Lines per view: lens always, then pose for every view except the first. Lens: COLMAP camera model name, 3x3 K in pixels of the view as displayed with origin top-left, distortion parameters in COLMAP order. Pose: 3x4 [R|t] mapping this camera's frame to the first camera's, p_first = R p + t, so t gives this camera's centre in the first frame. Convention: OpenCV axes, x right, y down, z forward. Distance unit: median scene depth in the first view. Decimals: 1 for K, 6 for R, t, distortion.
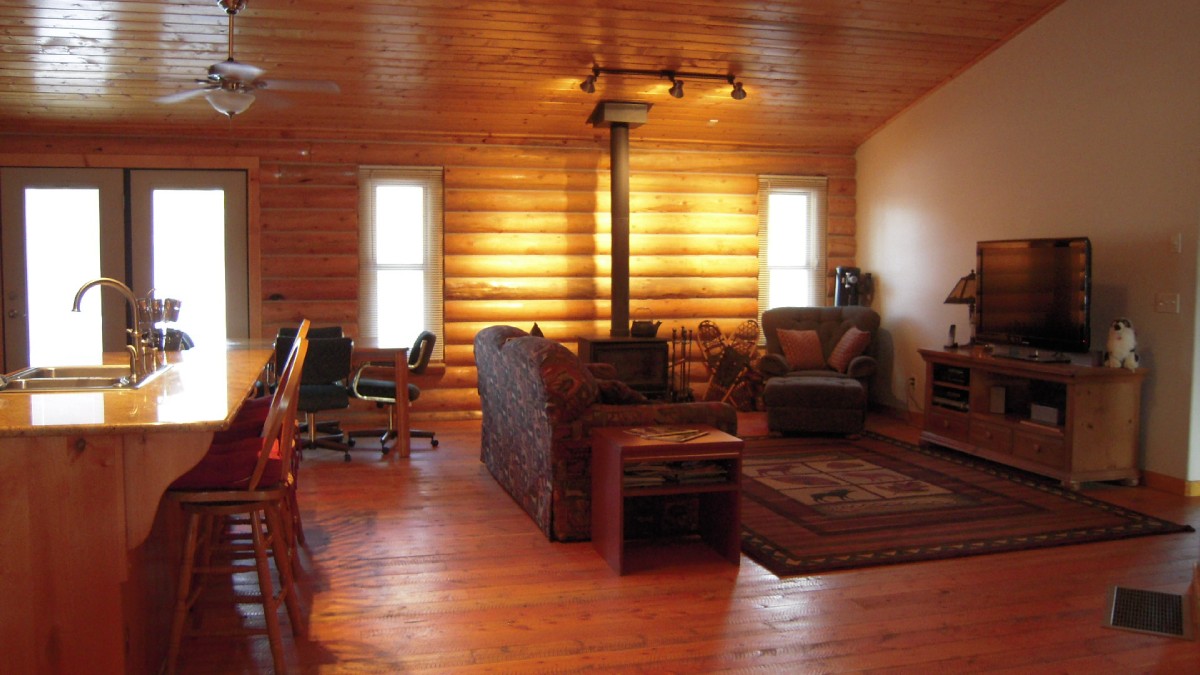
lens RADIAL K [[997.3, 0, 592.6], [0, 997.3, 322.2], [0, 0, 1]] dist [-0.120090, 0.059765]
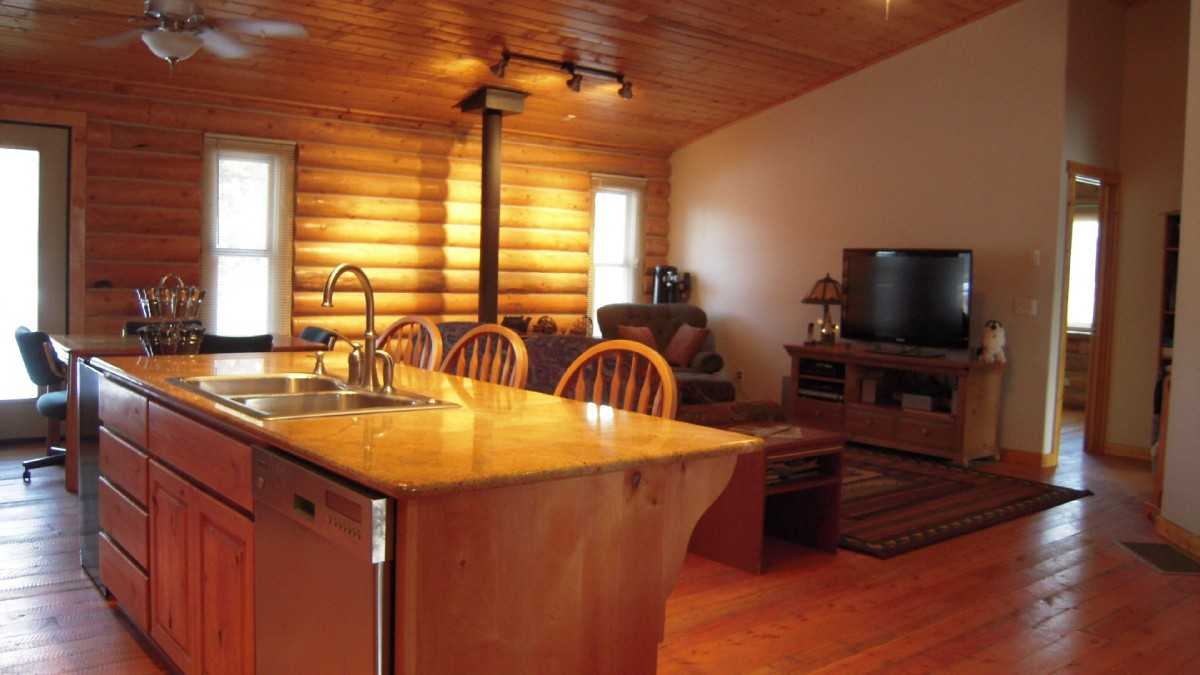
lens RADIAL K [[997.3, 0, 592.6], [0, 997.3, 322.2], [0, 0, 1]] dist [-0.120090, 0.059765]
pose [[0.907322, 0.006195, 0.420390, -0.279545], [-0.009518, 0.999938, 0.005807, -0.002170], [-0.420328, -0.009270, 0.907325, 0.084580]]
